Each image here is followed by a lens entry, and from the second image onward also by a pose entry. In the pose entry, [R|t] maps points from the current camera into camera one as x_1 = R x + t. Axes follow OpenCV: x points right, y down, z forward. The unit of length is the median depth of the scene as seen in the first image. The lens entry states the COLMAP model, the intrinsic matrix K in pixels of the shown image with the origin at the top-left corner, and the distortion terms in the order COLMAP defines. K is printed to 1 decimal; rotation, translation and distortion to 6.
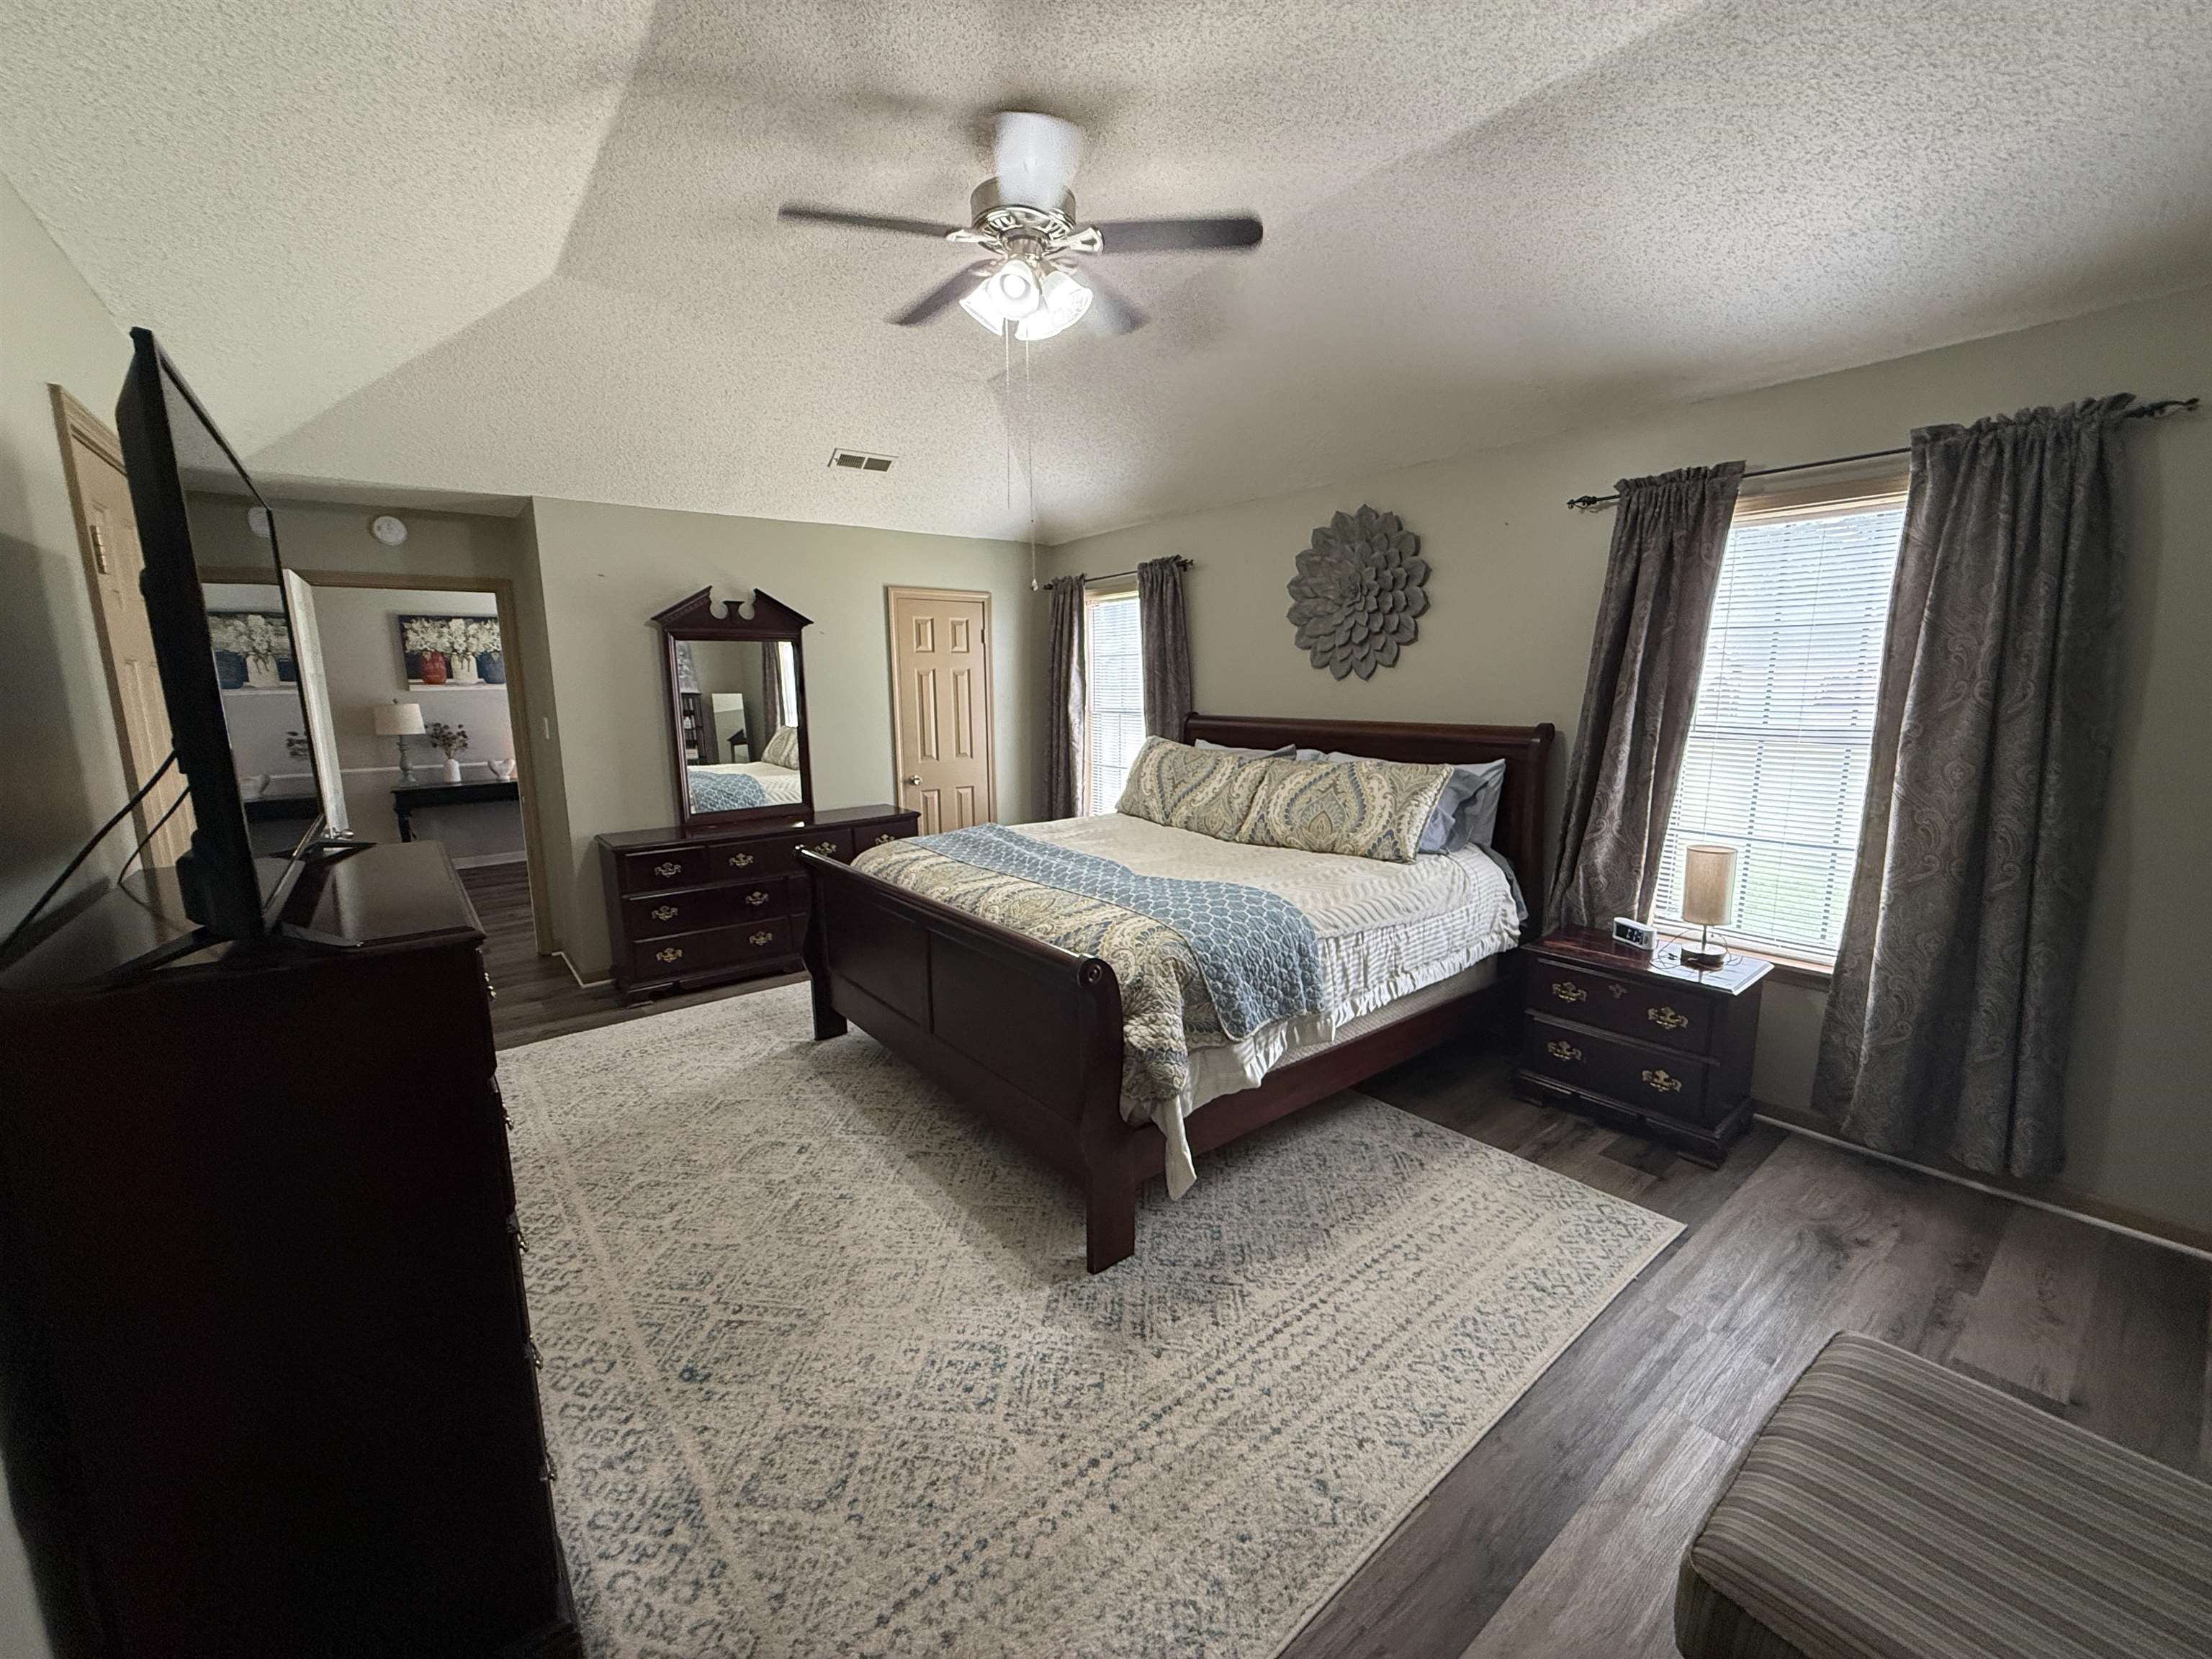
lens RADIAL K [[880.9, 0, 1088.5], [0, 880.9, 830.6], [0, 0, 1]] dist [-0.001527, -0.000202]
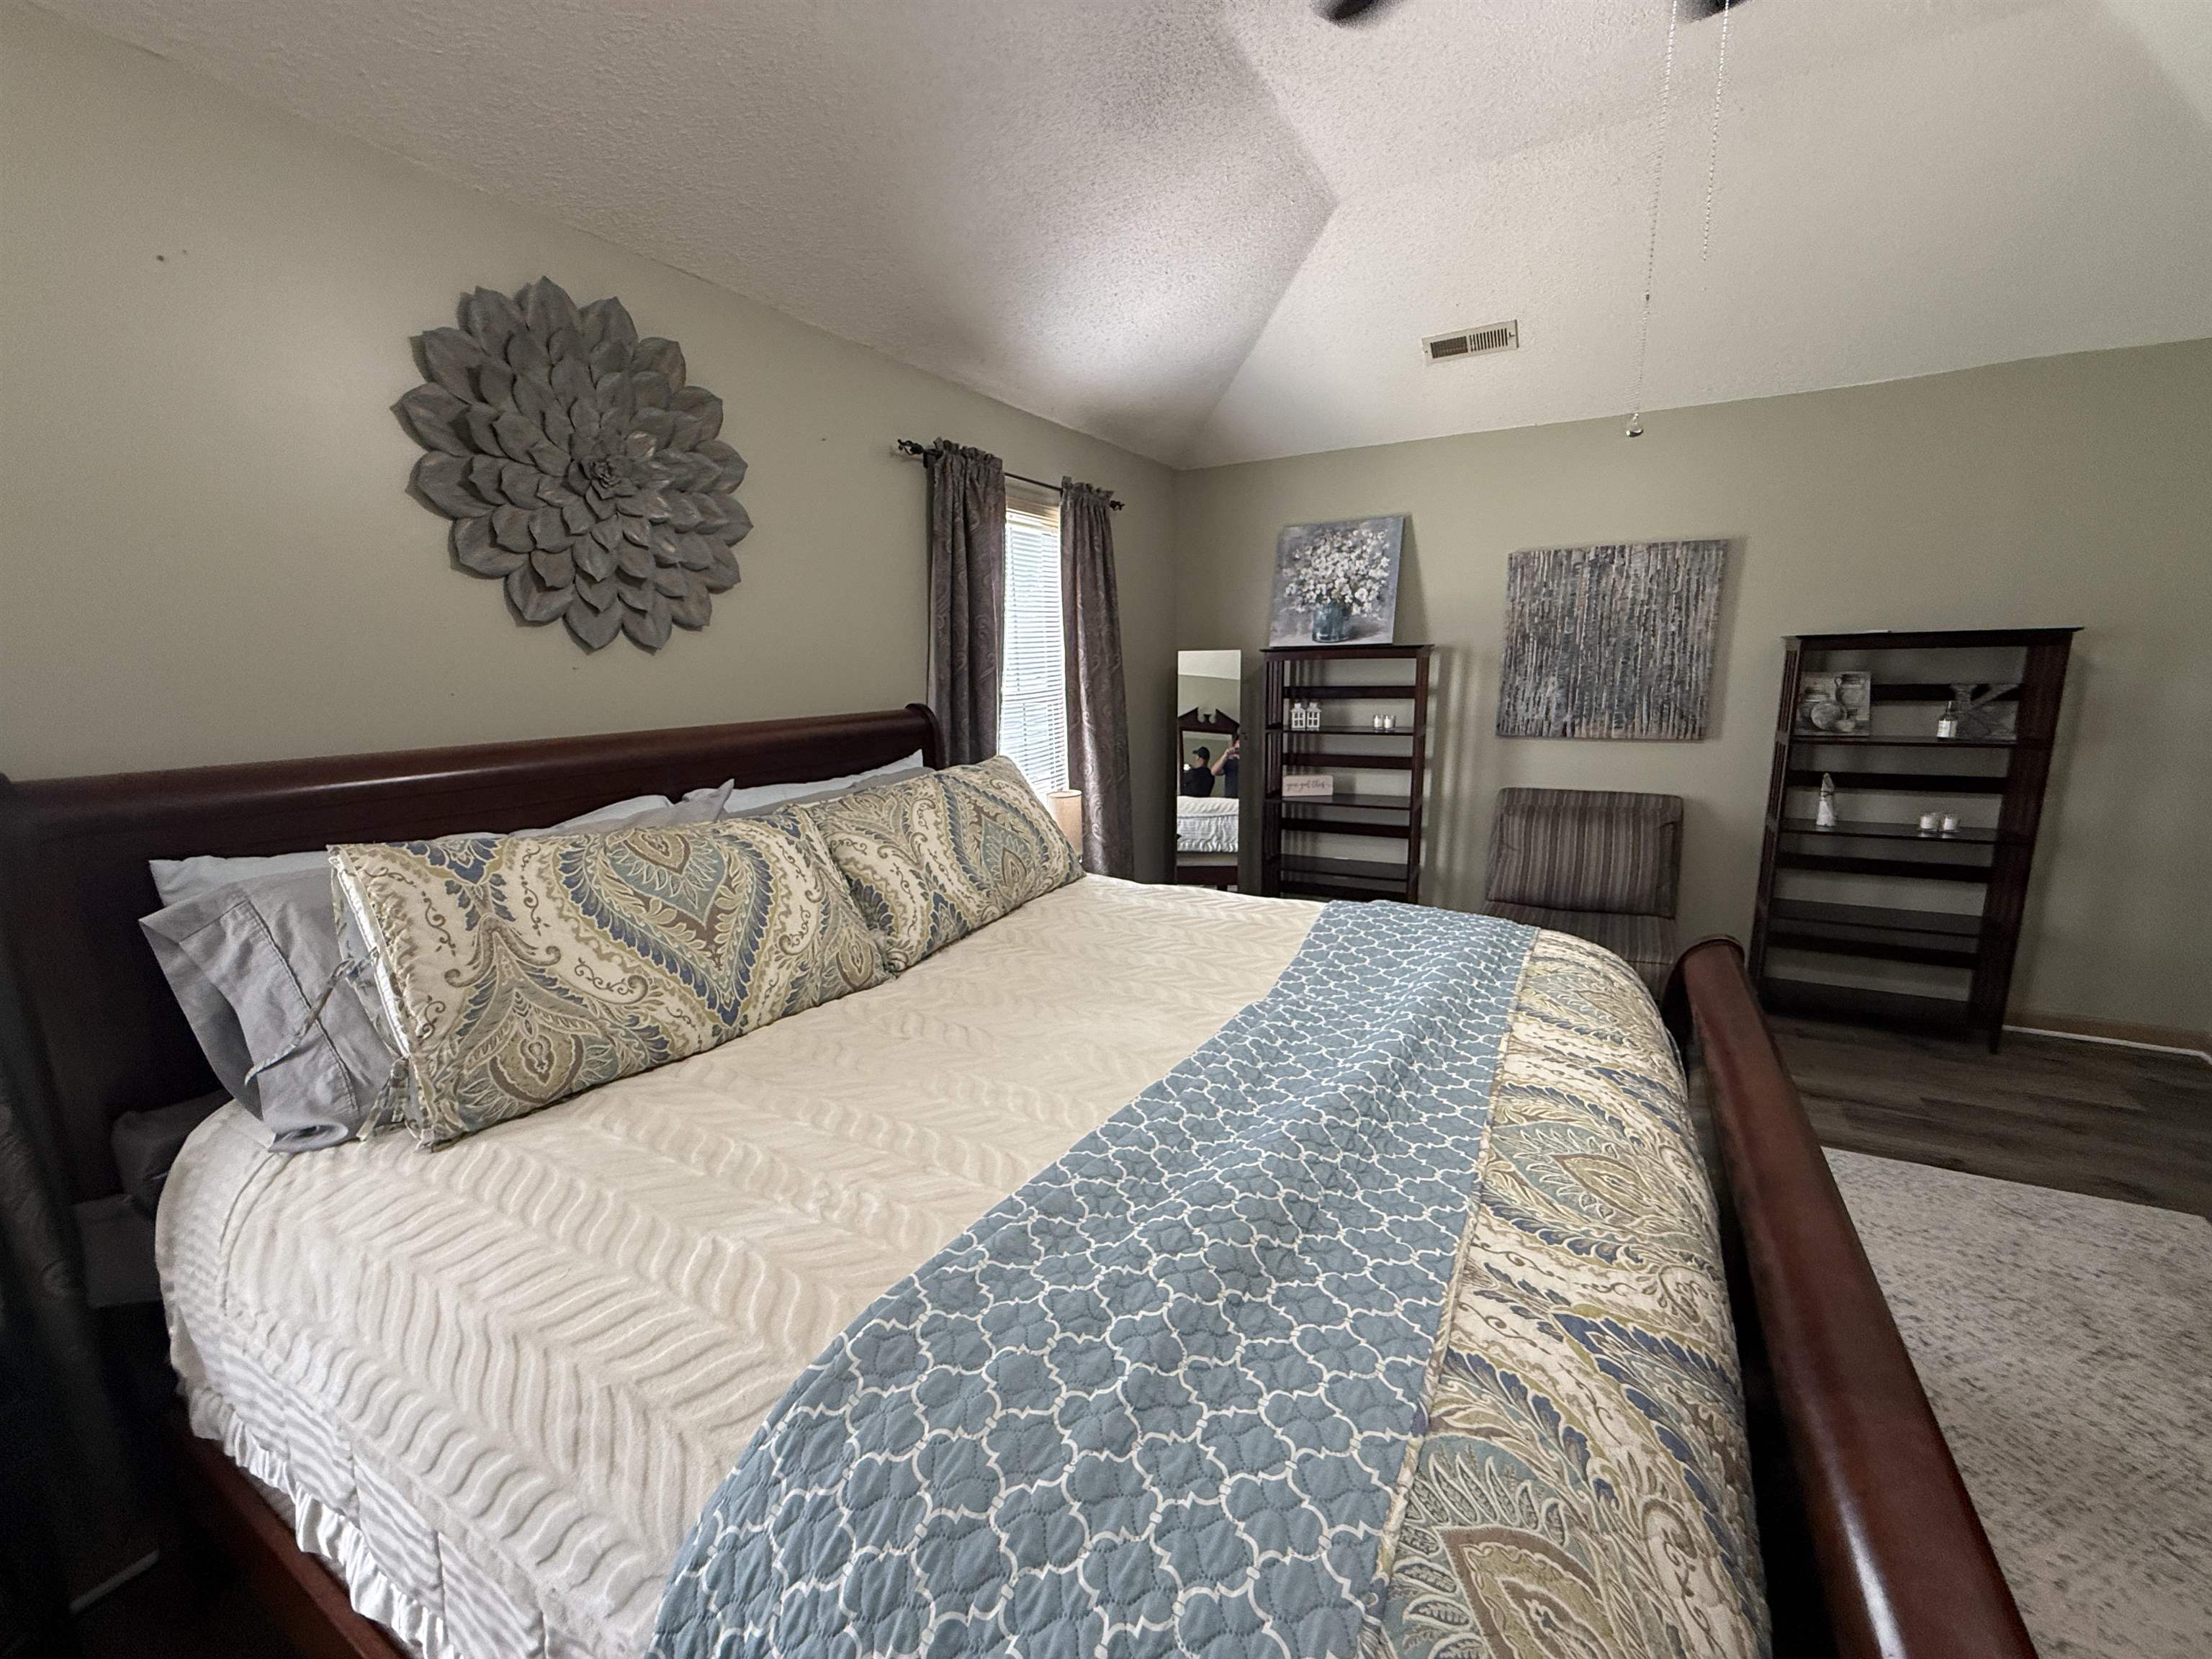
lens RADIAL K [[880.9, 0, 1097.5], [0, 880.9, 831.9], [0, 0, 1]] dist [-0.001527, -0.000202]
pose [[-0.389595, -0.157882, 0.907353, -0.300734], [0.178559, 0.953555, 0.242590, -0.156837], [-0.903511, 0.256528, -0.343309, 1.022016]]
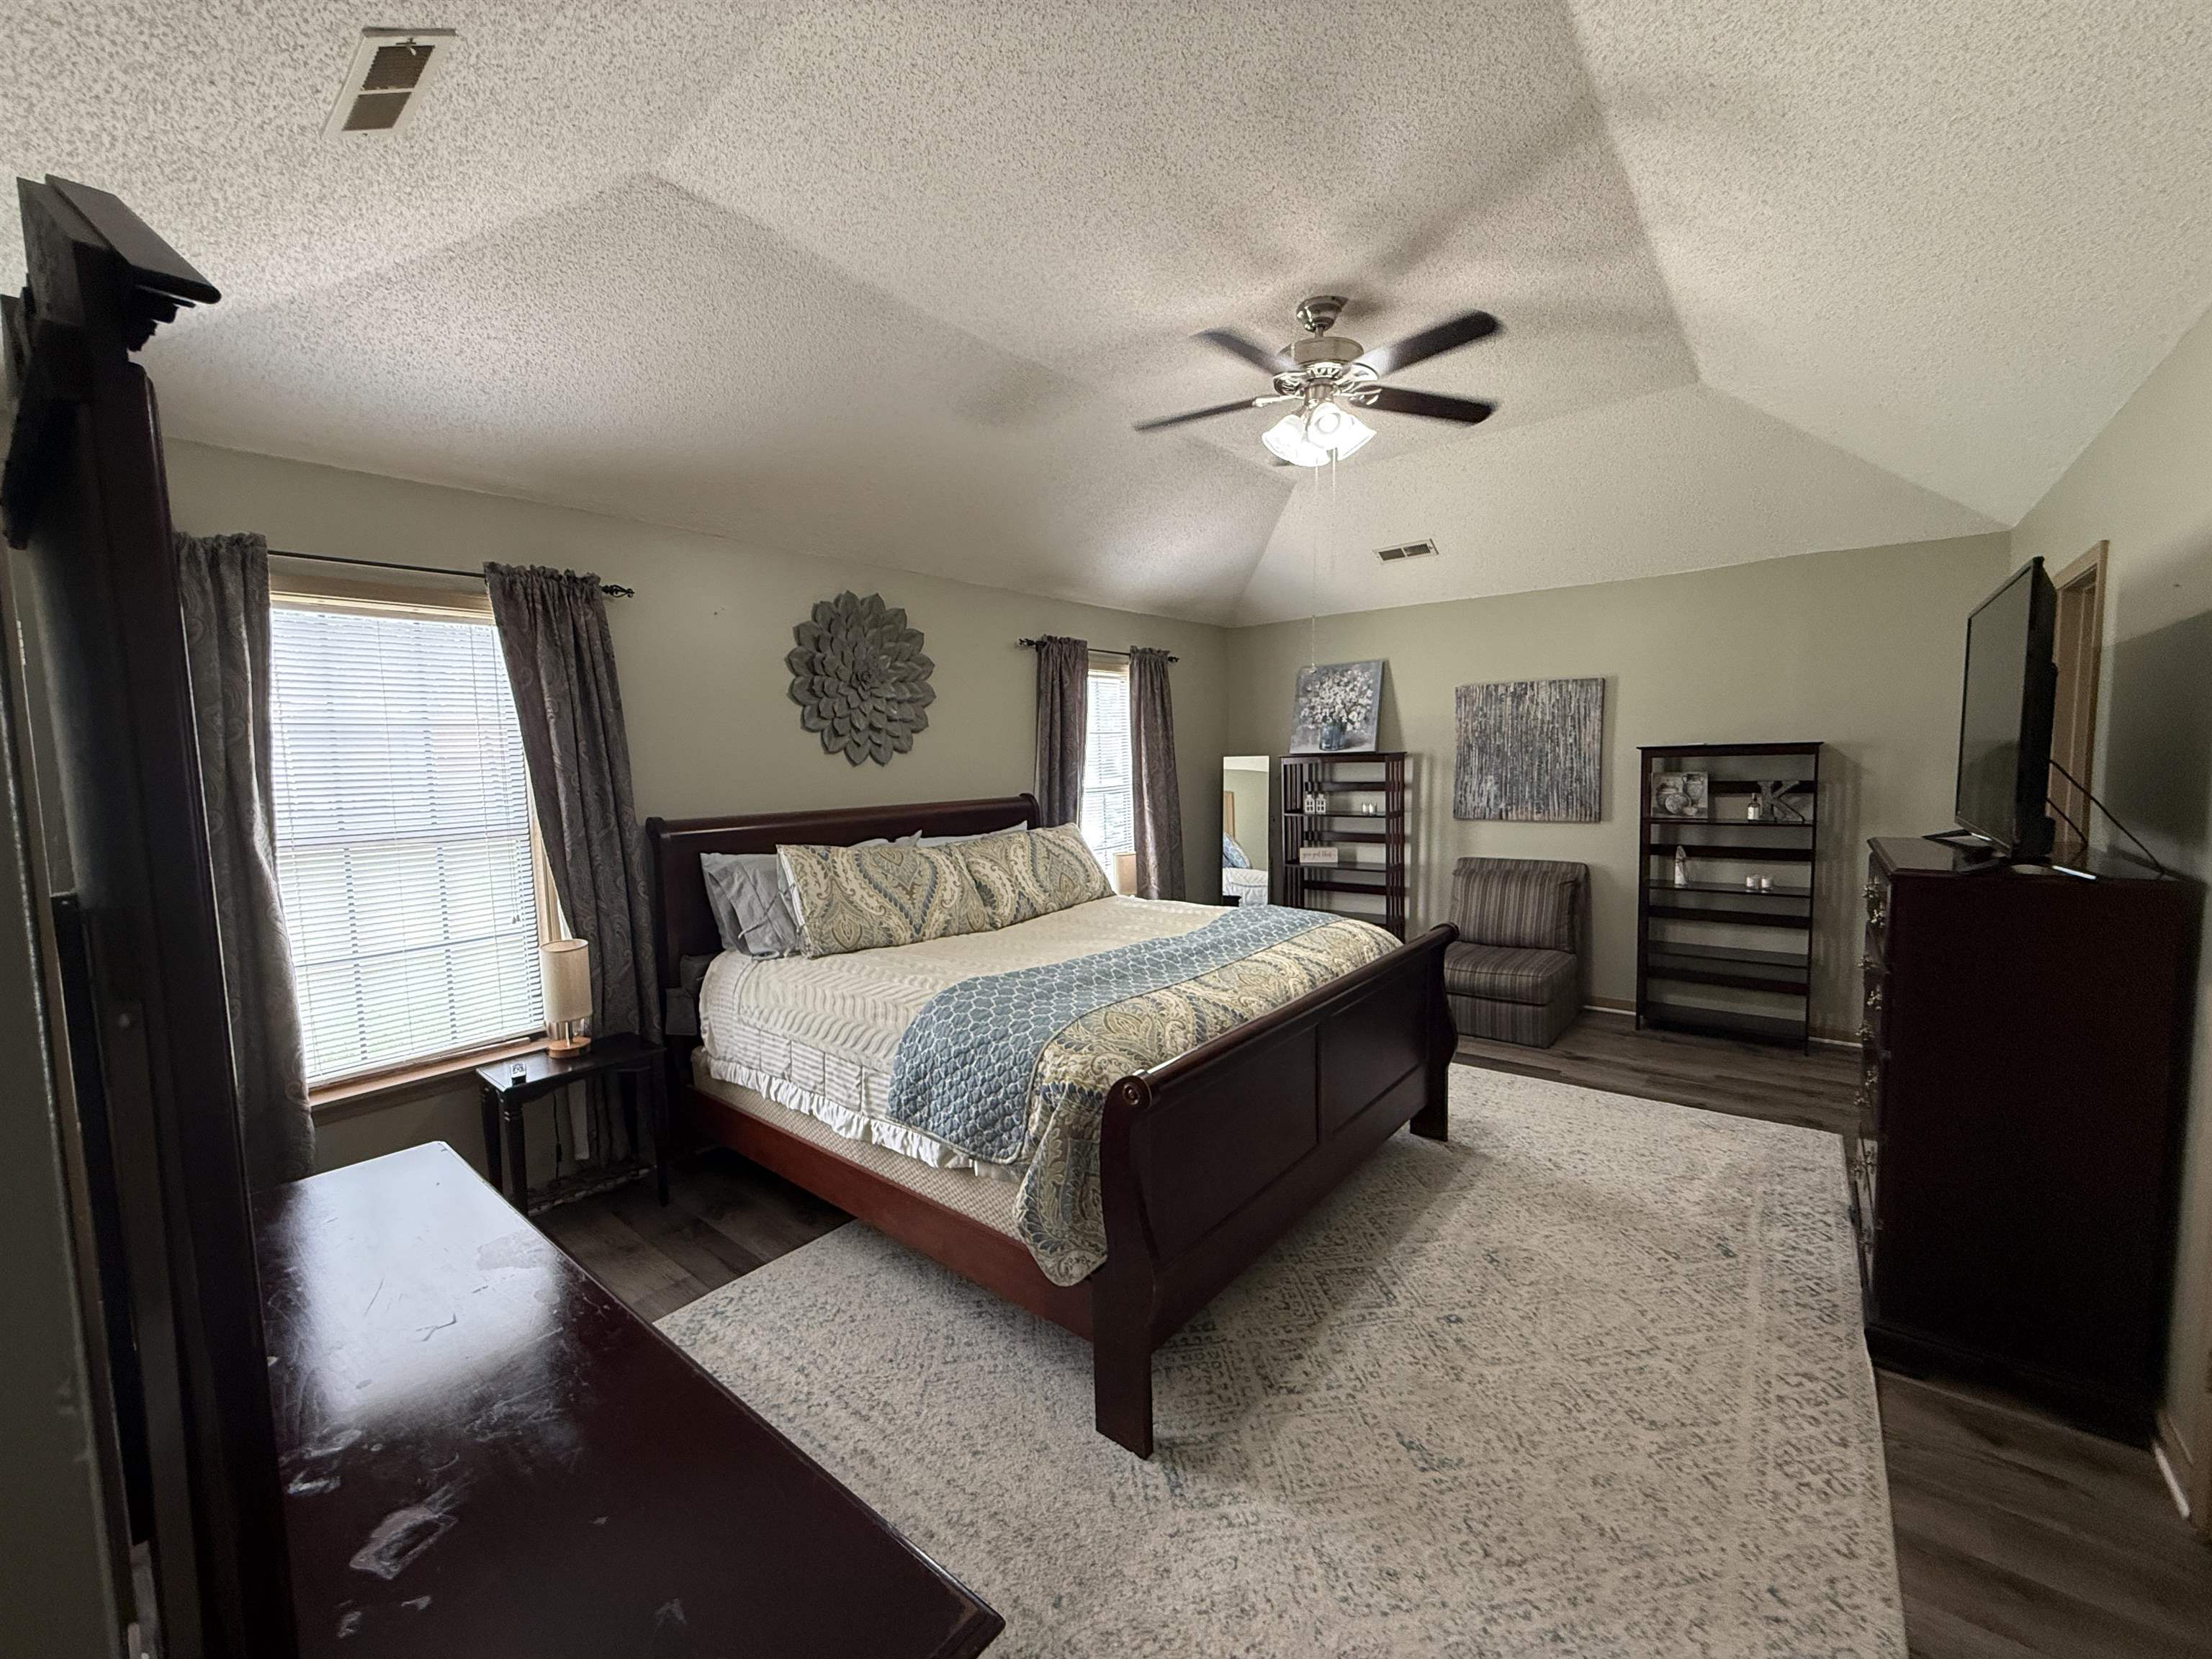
lens RADIAL K [[880.9, 0, 1094.1], [0, 880.9, 832.5], [0, 0, 1]] dist [-0.001527, -0.000202]
pose [[-0.221324, -0.065616, 0.972990, -0.760664], [0.190773, 0.975543, 0.109183, -0.169093], [-0.956358, 0.209785, -0.203393, 1.045795]]
